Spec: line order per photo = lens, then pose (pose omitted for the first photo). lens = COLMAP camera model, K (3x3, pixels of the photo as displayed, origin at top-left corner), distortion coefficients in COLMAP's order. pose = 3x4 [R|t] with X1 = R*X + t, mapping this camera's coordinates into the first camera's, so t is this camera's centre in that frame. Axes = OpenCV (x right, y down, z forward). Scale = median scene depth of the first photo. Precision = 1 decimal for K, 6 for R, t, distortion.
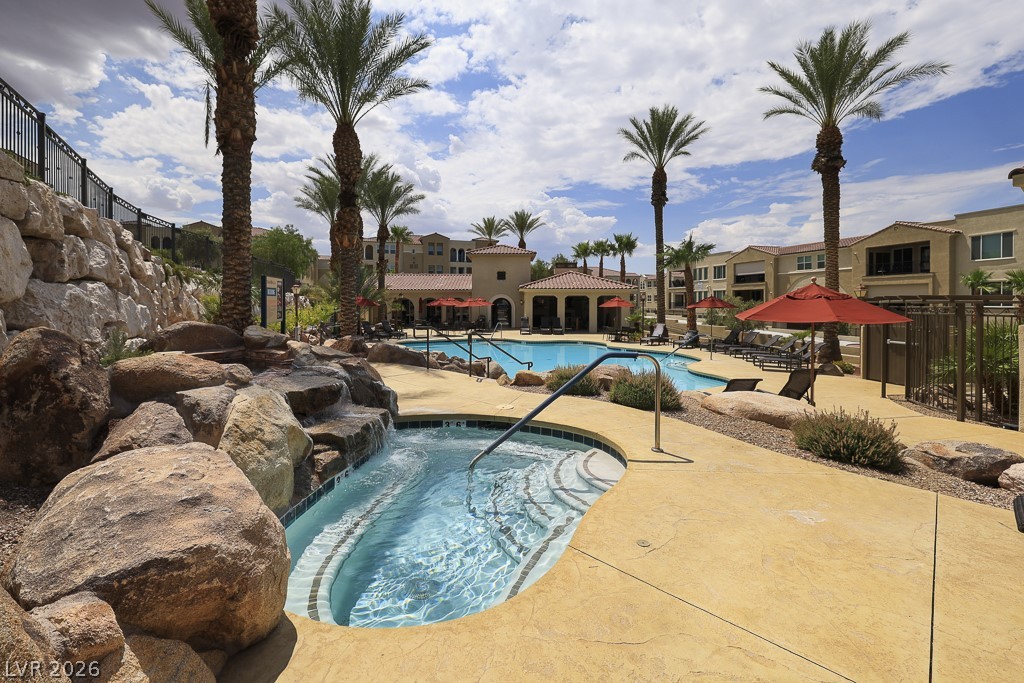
lens RADIAL K [[706.6, 0, 513.5], [0, 706.6, 341.5], [0, 0, 1]] dist [0.001657, 0.001677]
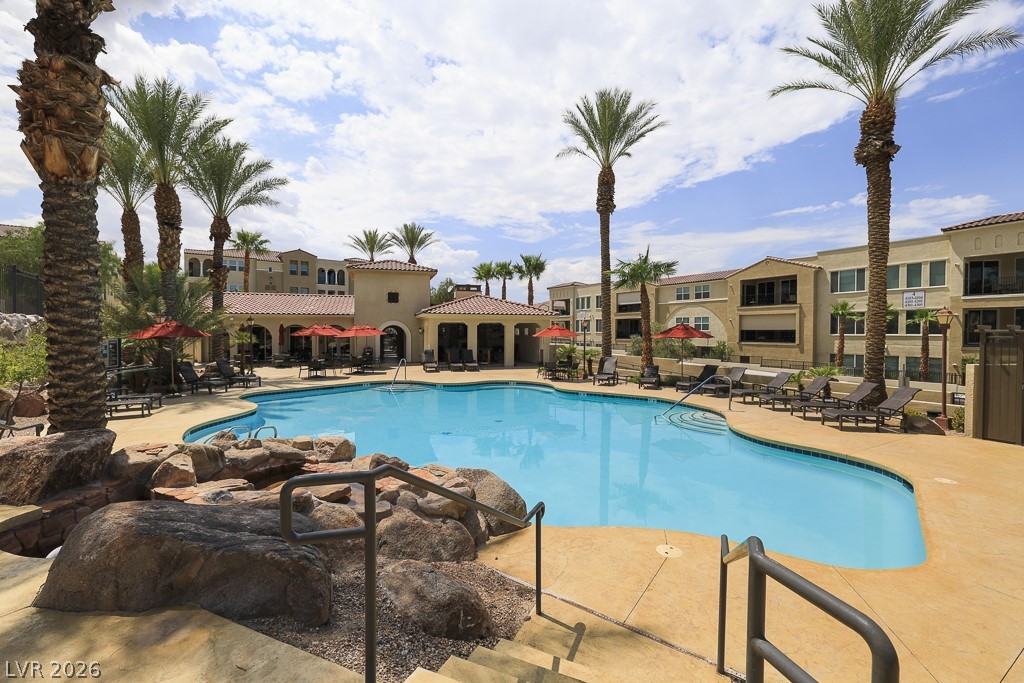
lens RADIAL K [[464.6, 0, 508.4], [0, 464.6, 334.5], [0, 0, 1]] dist [-0.000544, 0.000701]
pose [[0.944746, -0.002523, 0.327795, -0.064680], [0.017481, 0.998935, -0.042695, -0.026166], [-0.327338, 0.046066, 0.943784, 0.452756]]
